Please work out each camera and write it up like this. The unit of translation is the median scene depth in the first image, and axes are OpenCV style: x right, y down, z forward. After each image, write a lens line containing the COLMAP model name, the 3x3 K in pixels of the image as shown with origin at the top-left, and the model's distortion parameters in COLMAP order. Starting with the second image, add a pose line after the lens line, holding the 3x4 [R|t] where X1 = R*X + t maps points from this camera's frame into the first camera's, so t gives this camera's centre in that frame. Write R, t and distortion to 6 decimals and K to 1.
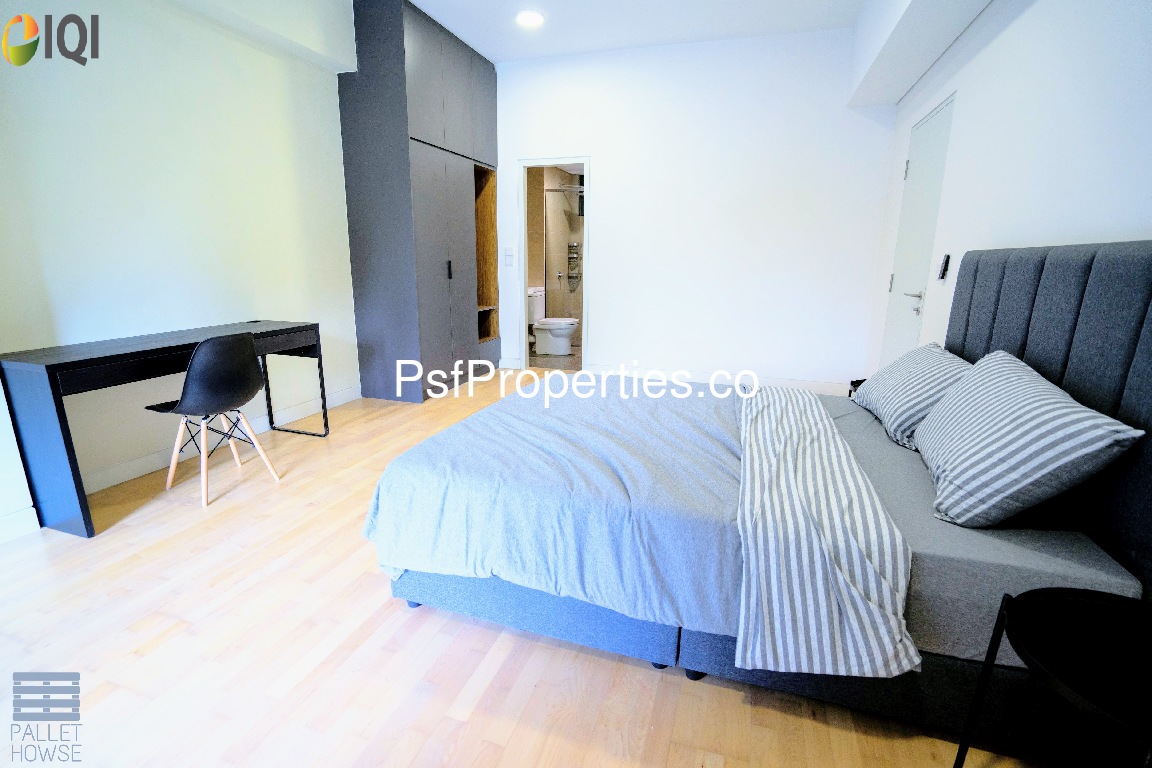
lens RADIAL K [[528.4, 0, 569.6], [0, 528.4, 384.2], [0, 0, 1]] dist [-0.004620, -0.000480]
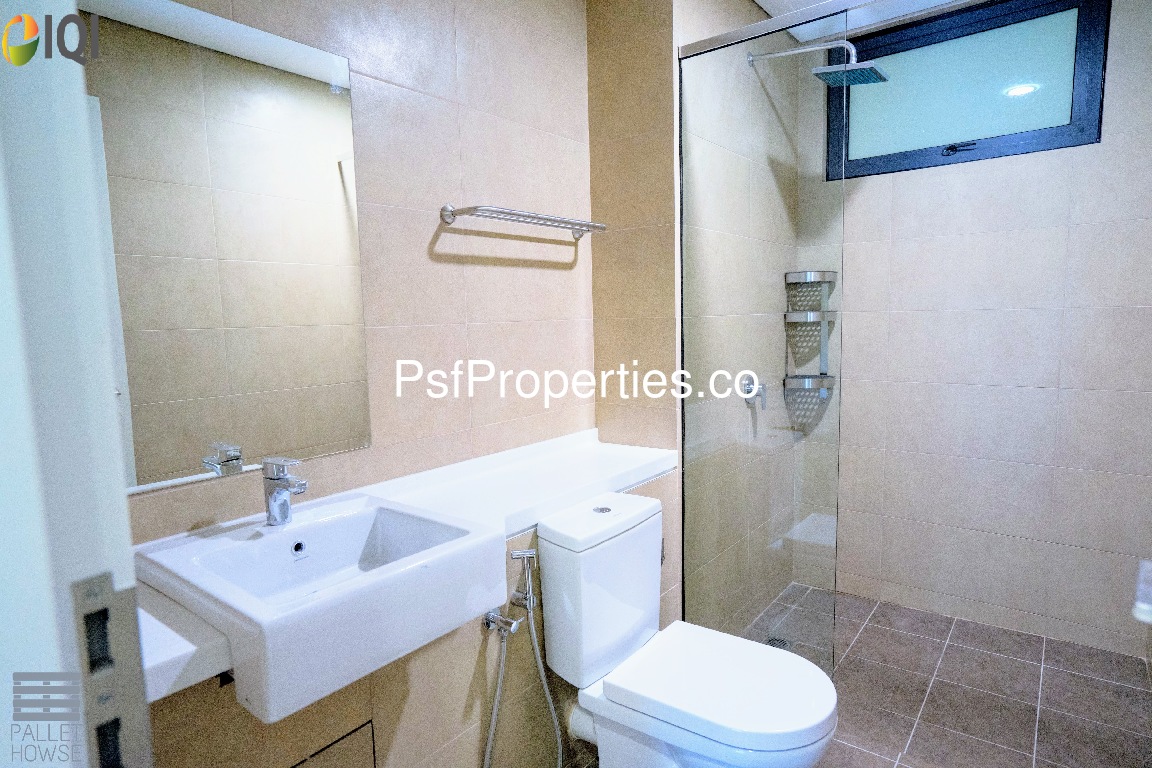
lens RADIAL K [[652.0, 0, 580.1], [0, 652.0, 380.4], [0, 0, 1]] dist [0.003483, 0.000834]
pose [[0.950217, 0.006386, -0.311522, 0.001726], [-0.047963, 0.990872, -0.125987, -0.157326], [0.307874, 0.134657, 0.941850, 0.627226]]
